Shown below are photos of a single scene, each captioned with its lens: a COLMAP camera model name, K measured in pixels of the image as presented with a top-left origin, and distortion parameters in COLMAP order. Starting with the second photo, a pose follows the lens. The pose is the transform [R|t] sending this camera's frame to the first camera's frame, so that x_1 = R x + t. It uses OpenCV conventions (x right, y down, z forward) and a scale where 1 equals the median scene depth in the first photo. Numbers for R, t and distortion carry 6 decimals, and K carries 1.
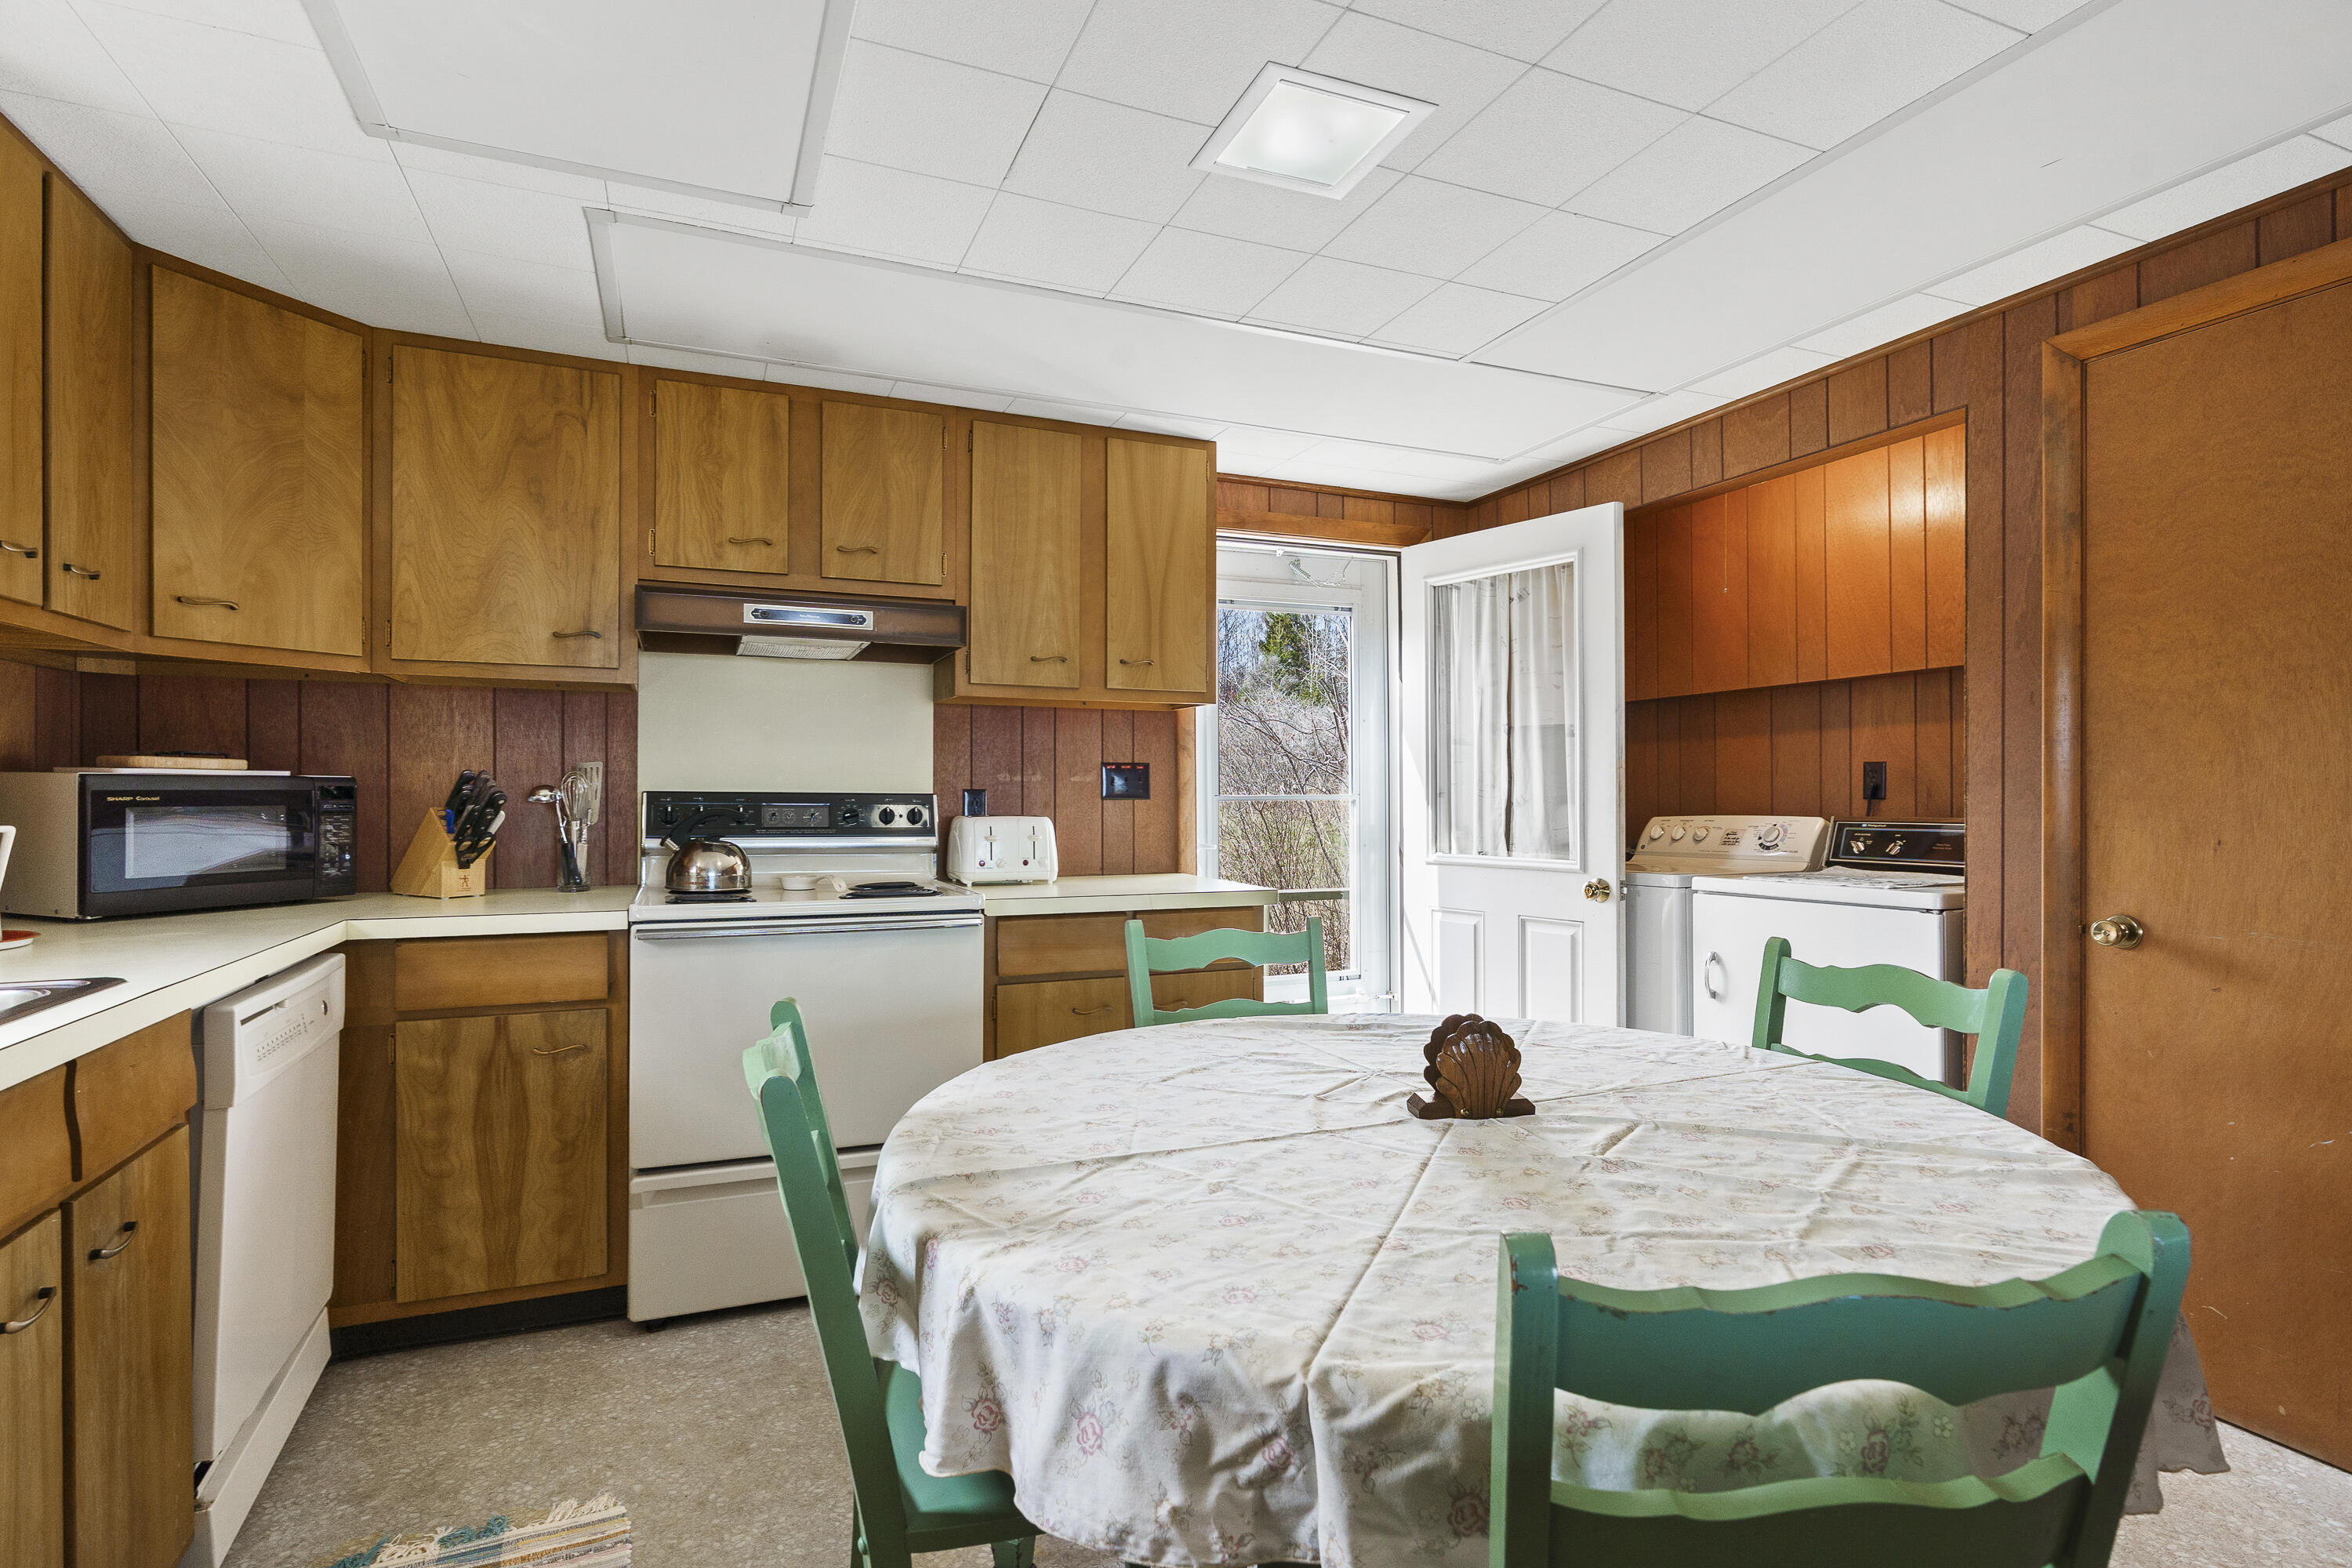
lens RADIAL K [[1142.7, 0, 1169.0], [0, 1142.7, 794.2], [0, 0, 1]] dist [-0.006336, 0.002308]
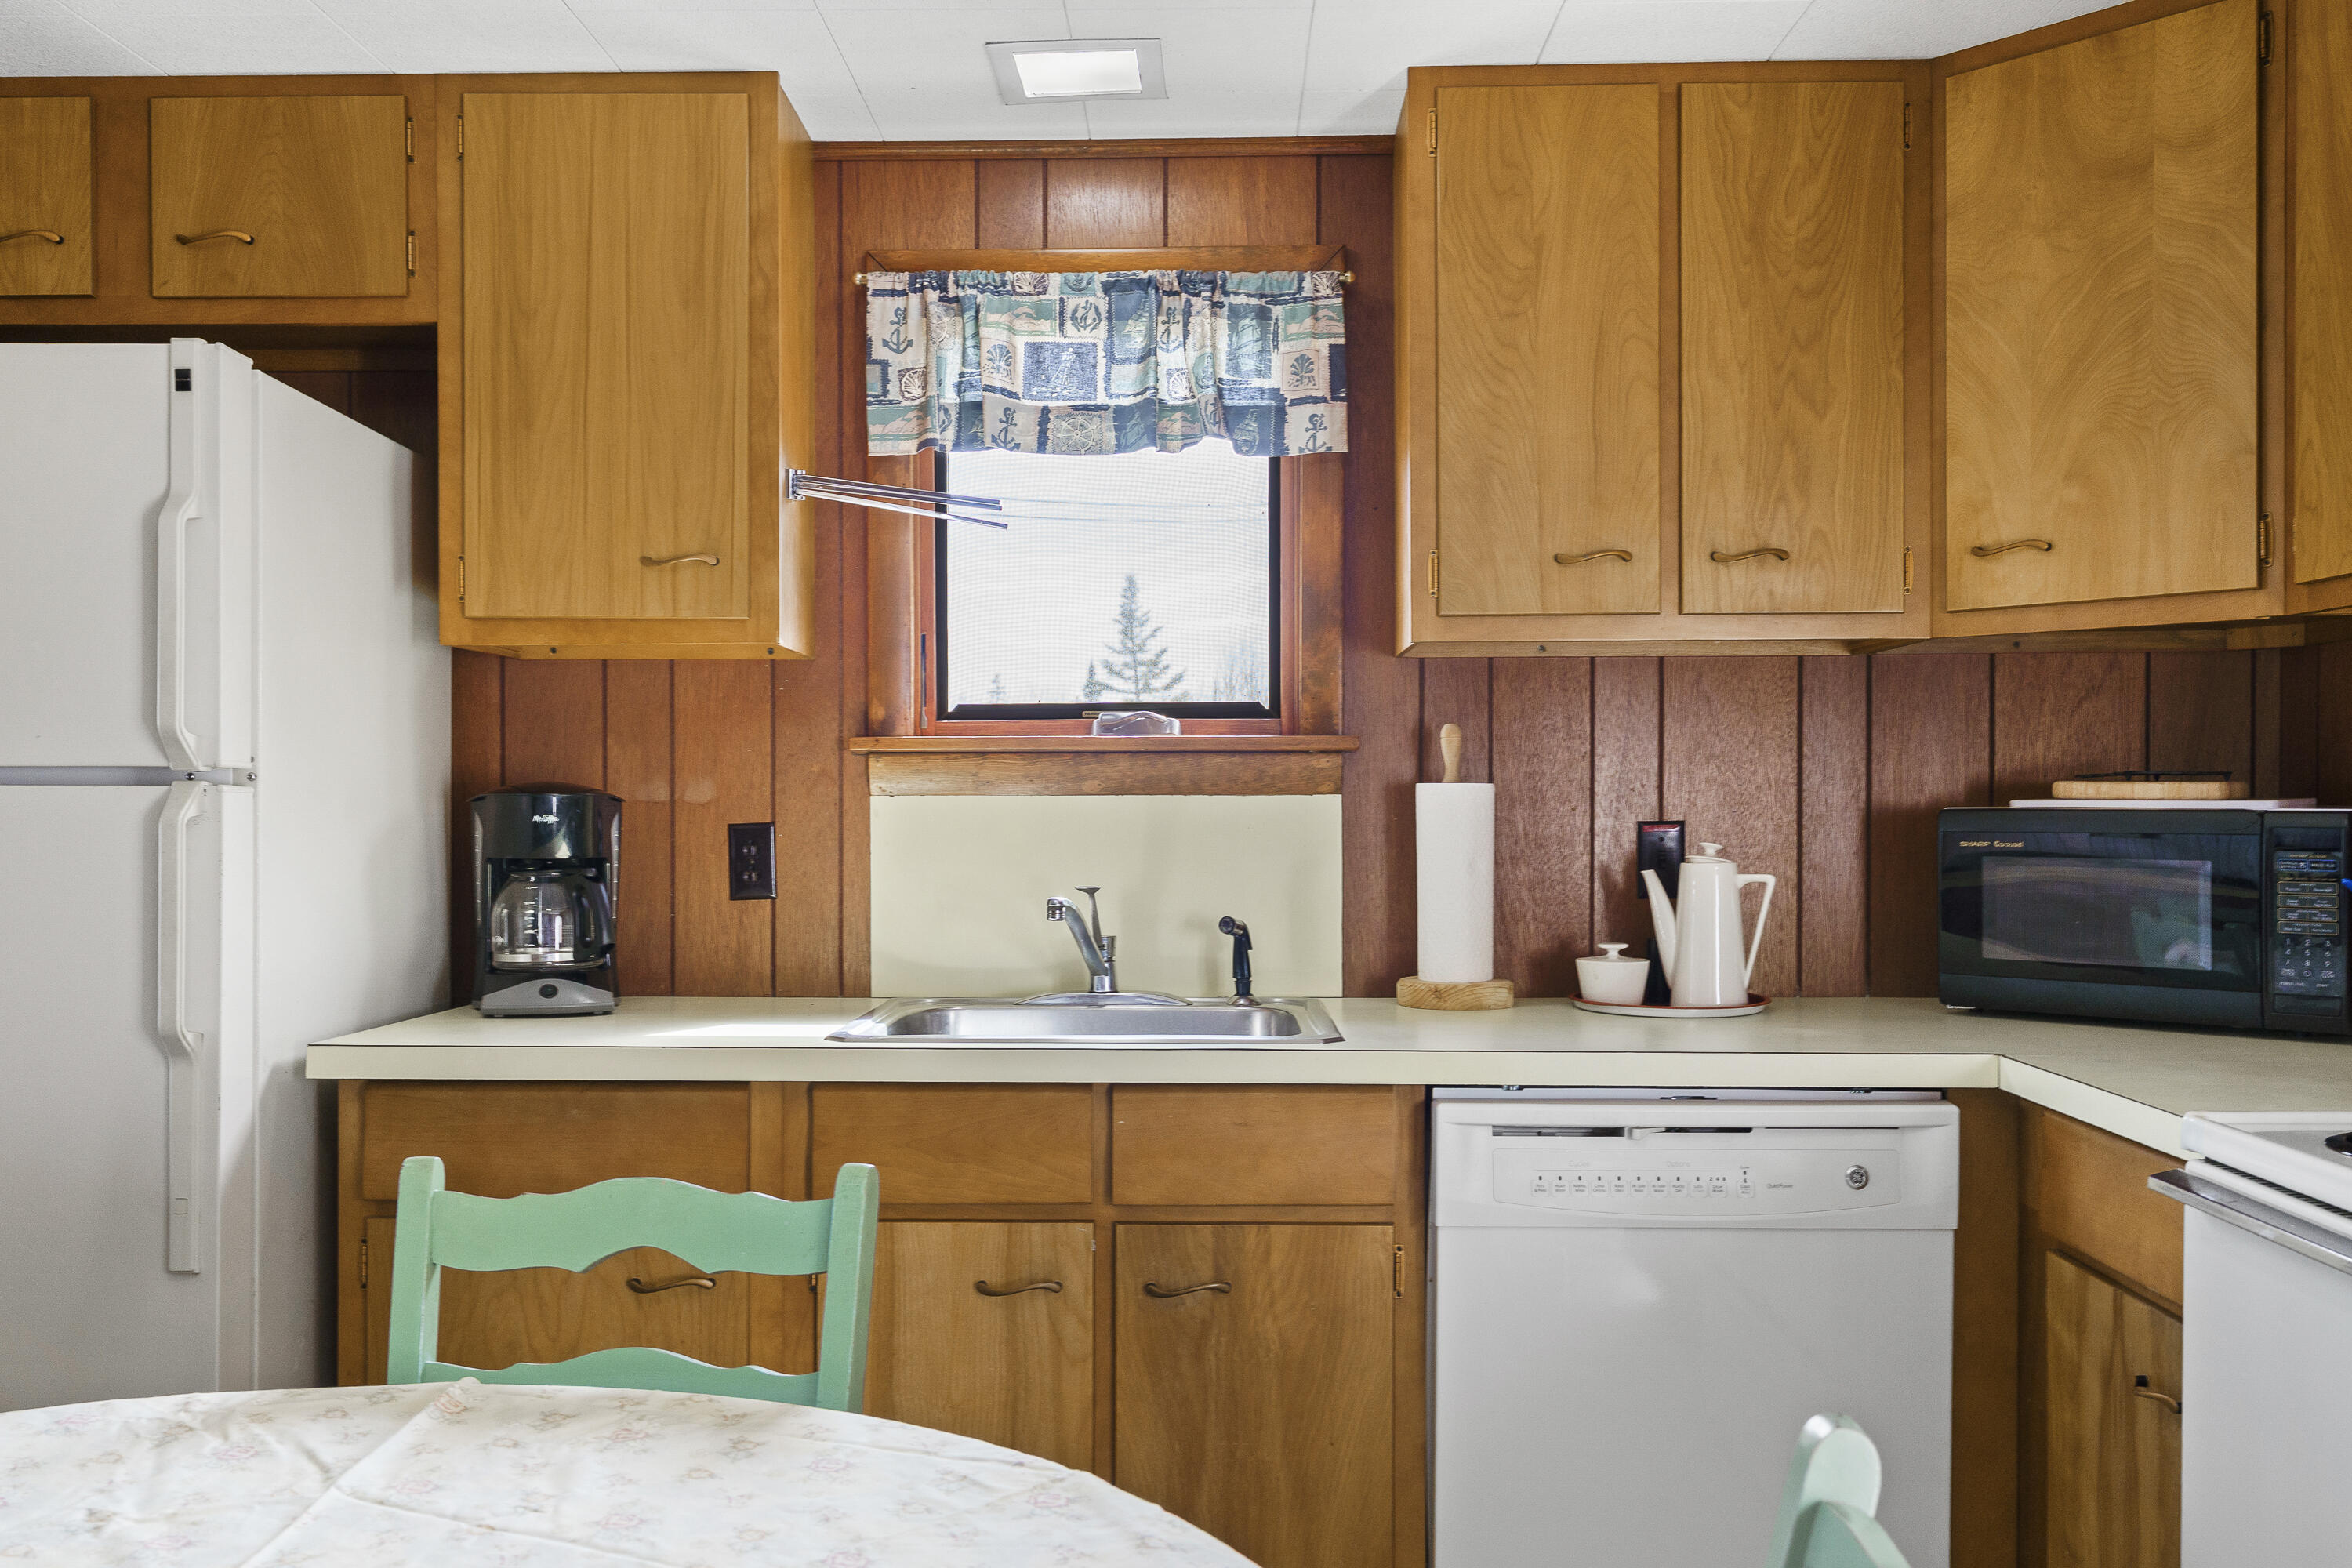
lens RADIAL K [[2019.6, 0, 1175.7], [0, 2019.6, 826.4], [0, 0, 1]] dist [-0.000112, -0.005438]
pose [[-0.406701, 0.009828, -0.913508, 0.344727], [-0.004107, 0.999912, 0.012586, -0.016871], [0.913552, 0.008870, -0.406625, 0.858641]]
